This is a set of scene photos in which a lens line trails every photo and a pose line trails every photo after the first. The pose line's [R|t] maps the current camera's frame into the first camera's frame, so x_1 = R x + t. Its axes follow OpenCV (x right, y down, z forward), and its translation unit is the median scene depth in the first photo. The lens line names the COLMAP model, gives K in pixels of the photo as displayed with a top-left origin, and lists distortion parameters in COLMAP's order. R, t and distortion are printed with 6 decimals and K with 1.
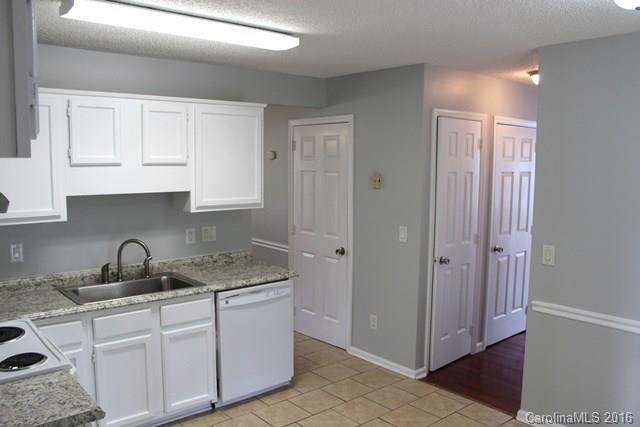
lens RADIAL K [[553.9, 0, 316.9], [0, 553.9, 217.8], [0, 0, 1]] dist [-0.107548, 0.010462]
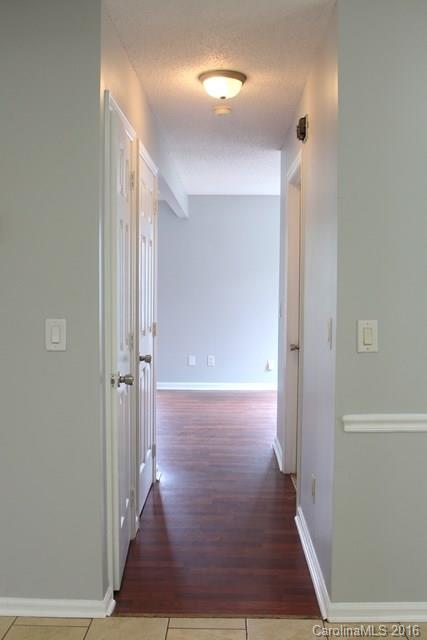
lens RADIAL K [[640.3, 0, 213.5], [0, 640.3, 320.0], [0, 0, 1]] dist [-0.020897, -0.021641]
pose [[0.653834, -0.044670, 0.755318, -0.187694], [0.081541, 0.996602, -0.011645, 0.035037], [-0.752232, 0.069203, 0.655255, 0.517606]]
